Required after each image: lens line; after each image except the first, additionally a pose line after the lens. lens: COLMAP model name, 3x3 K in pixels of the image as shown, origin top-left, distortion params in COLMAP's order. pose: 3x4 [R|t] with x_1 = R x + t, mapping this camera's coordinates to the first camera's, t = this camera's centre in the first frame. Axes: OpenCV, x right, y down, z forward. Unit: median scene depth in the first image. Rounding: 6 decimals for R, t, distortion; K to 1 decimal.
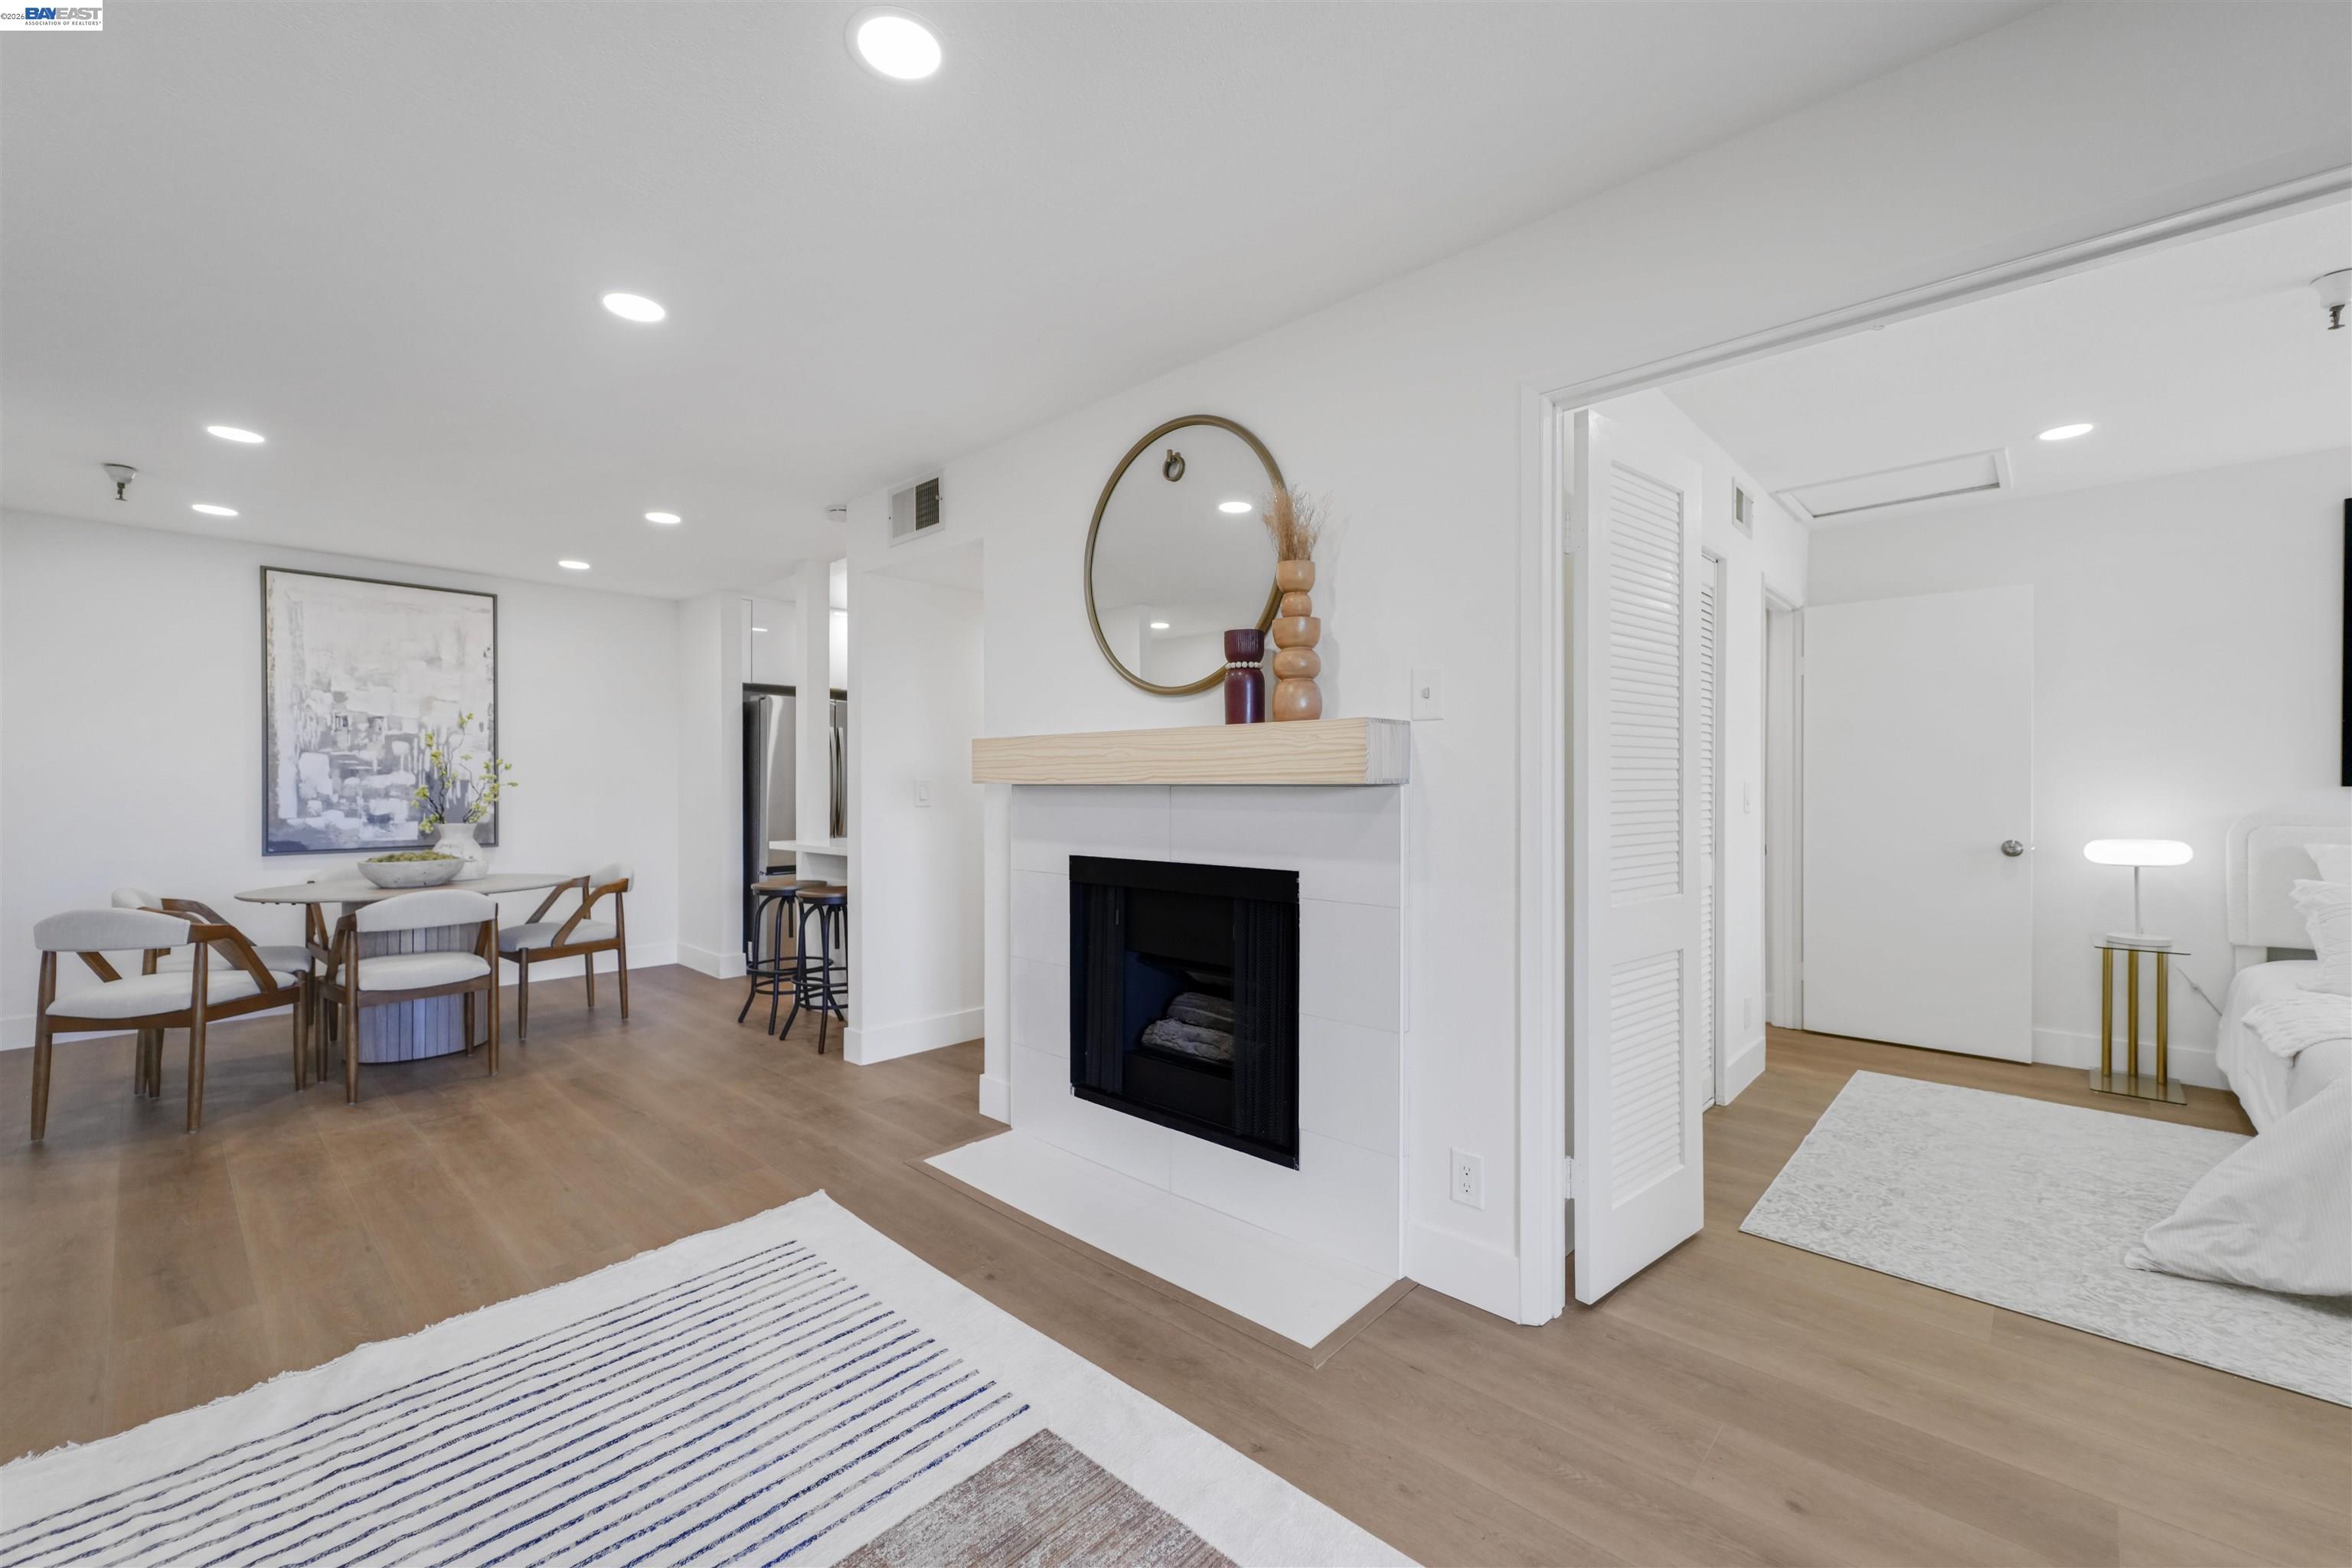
lens RADIAL K [[948.8, 0, 1185.1], [0, 948.8, 785.7], [0, 0, 1]] dist [0.014059, -0.002566]
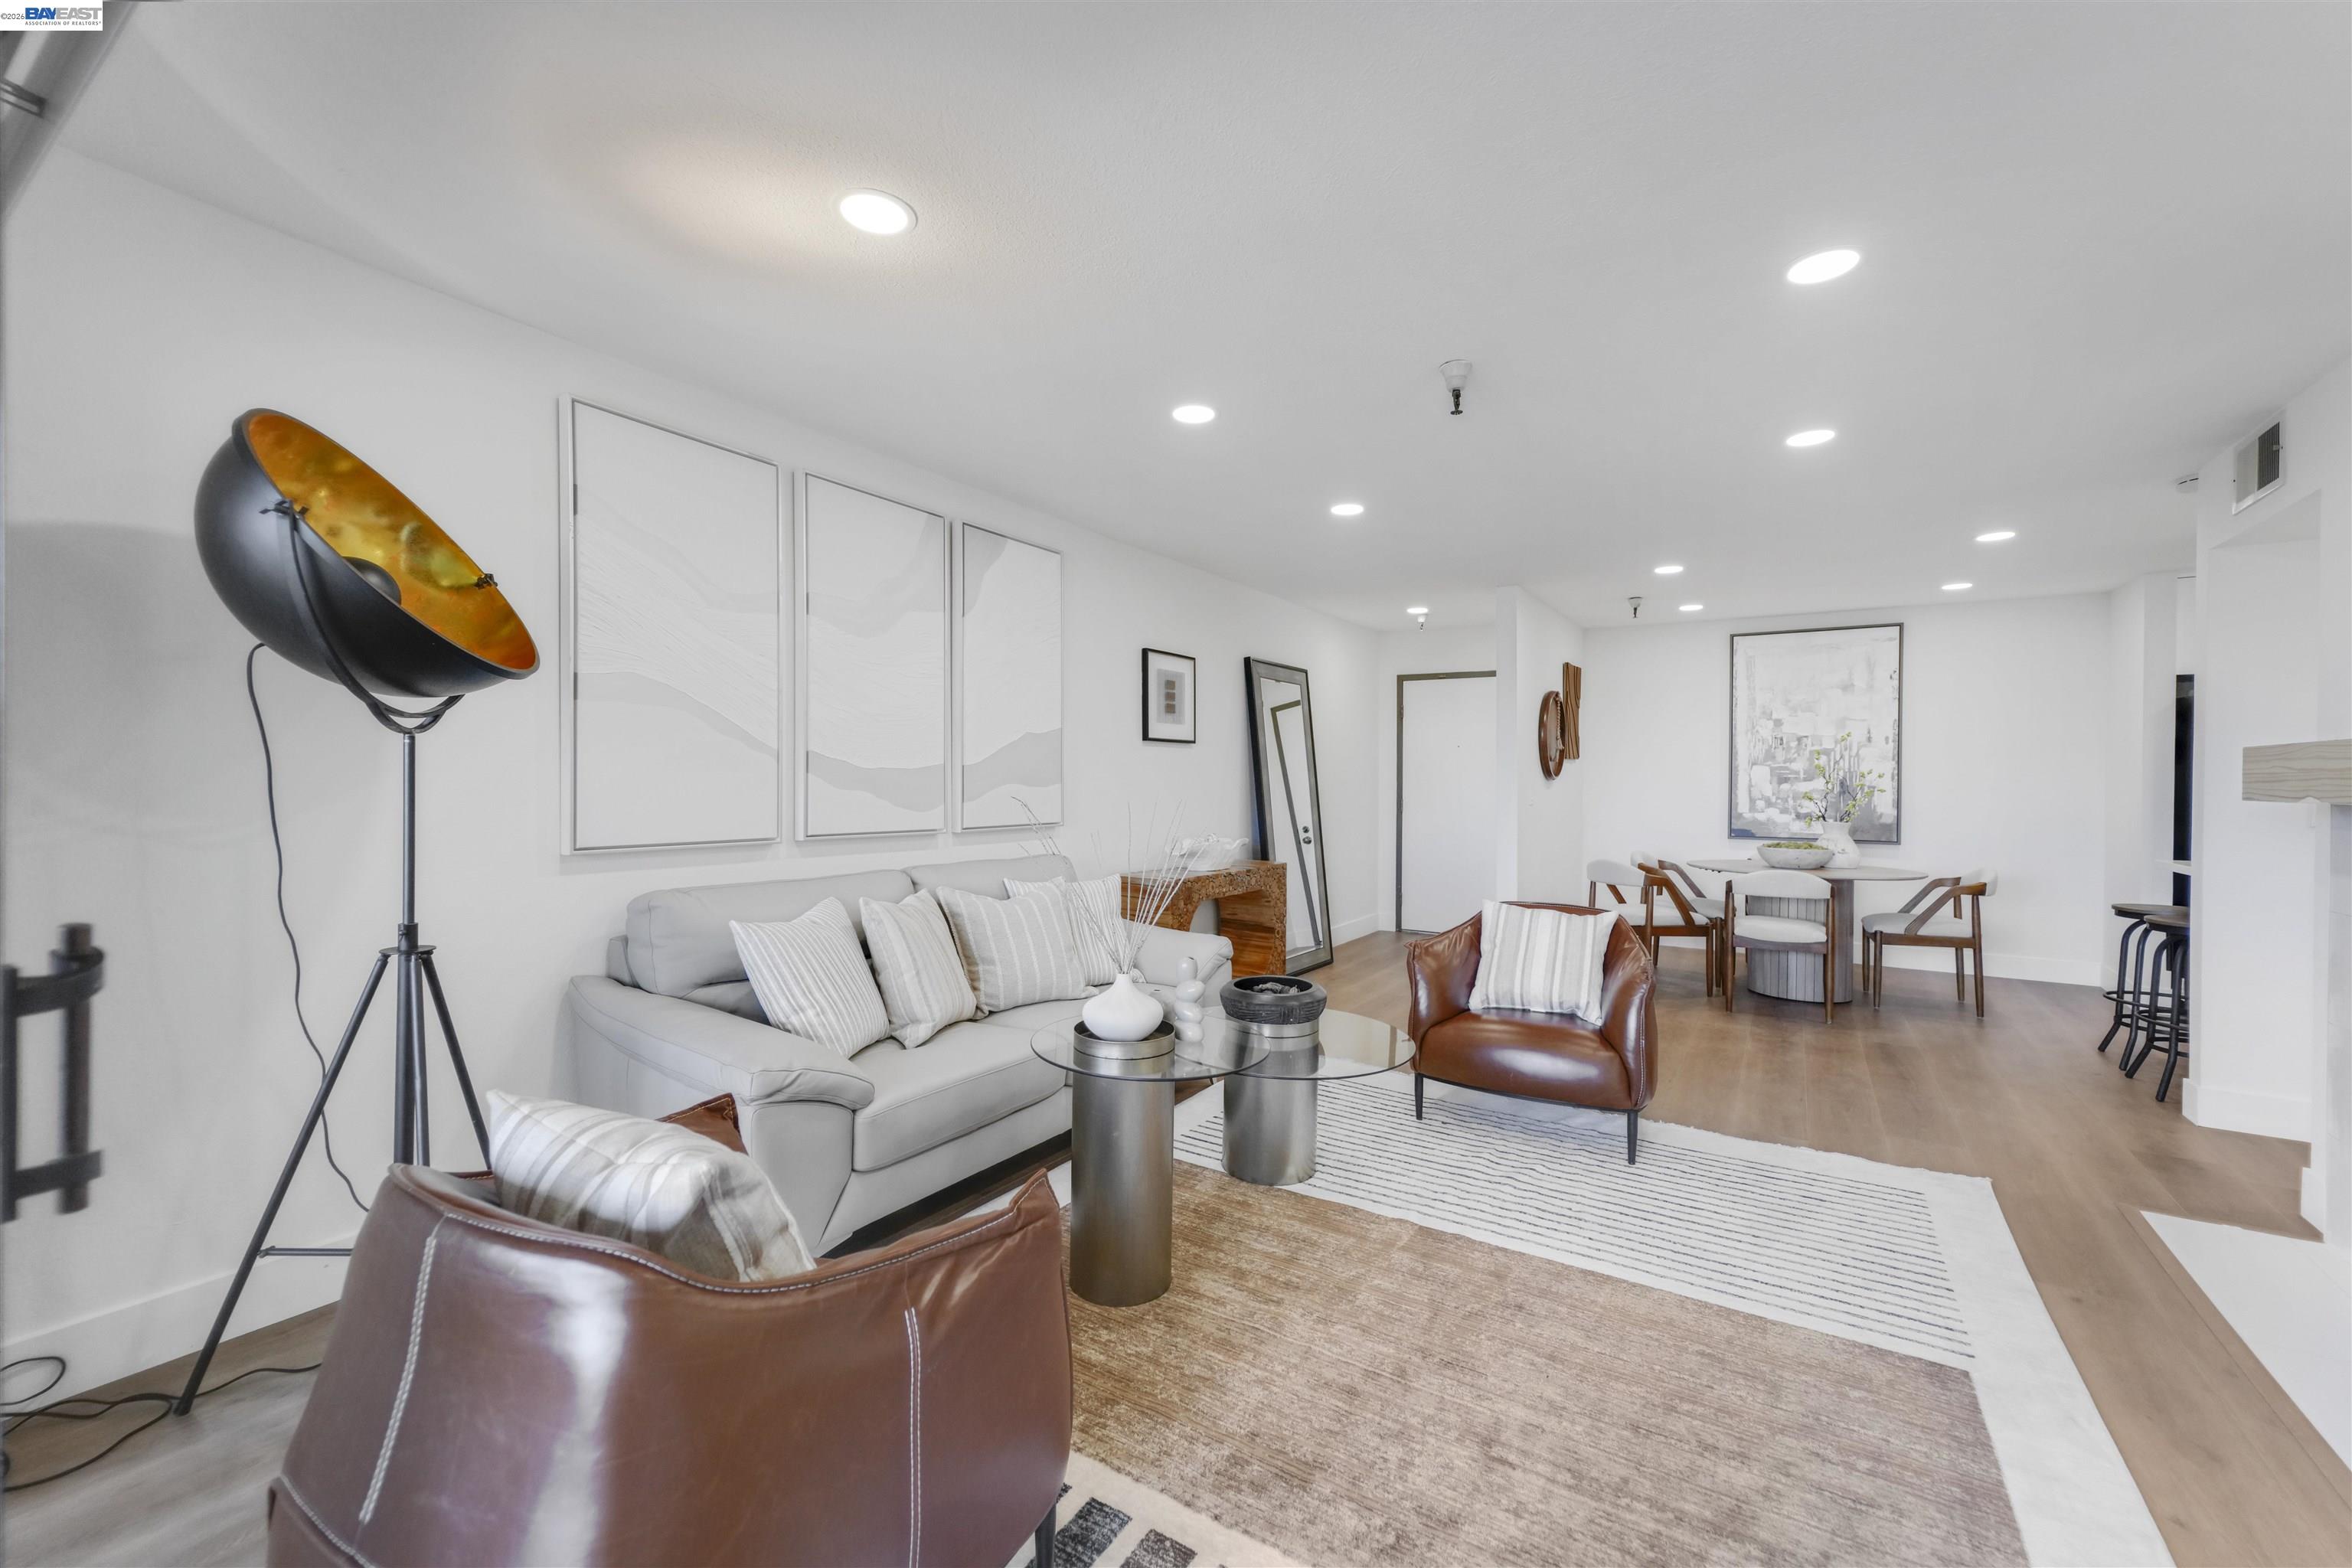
lens RADIAL K [[948.8, 0, 1185.1], [0, 948.8, 785.7], [0, 0, 1]] dist [0.014059, -0.002566]
pose [[0.177428, 0.009198, -0.984091, 0.289902], [-0.008894, 0.999930, 0.007742, -0.009093], [0.984094, 0.007379, 0.177497, -0.045298]]
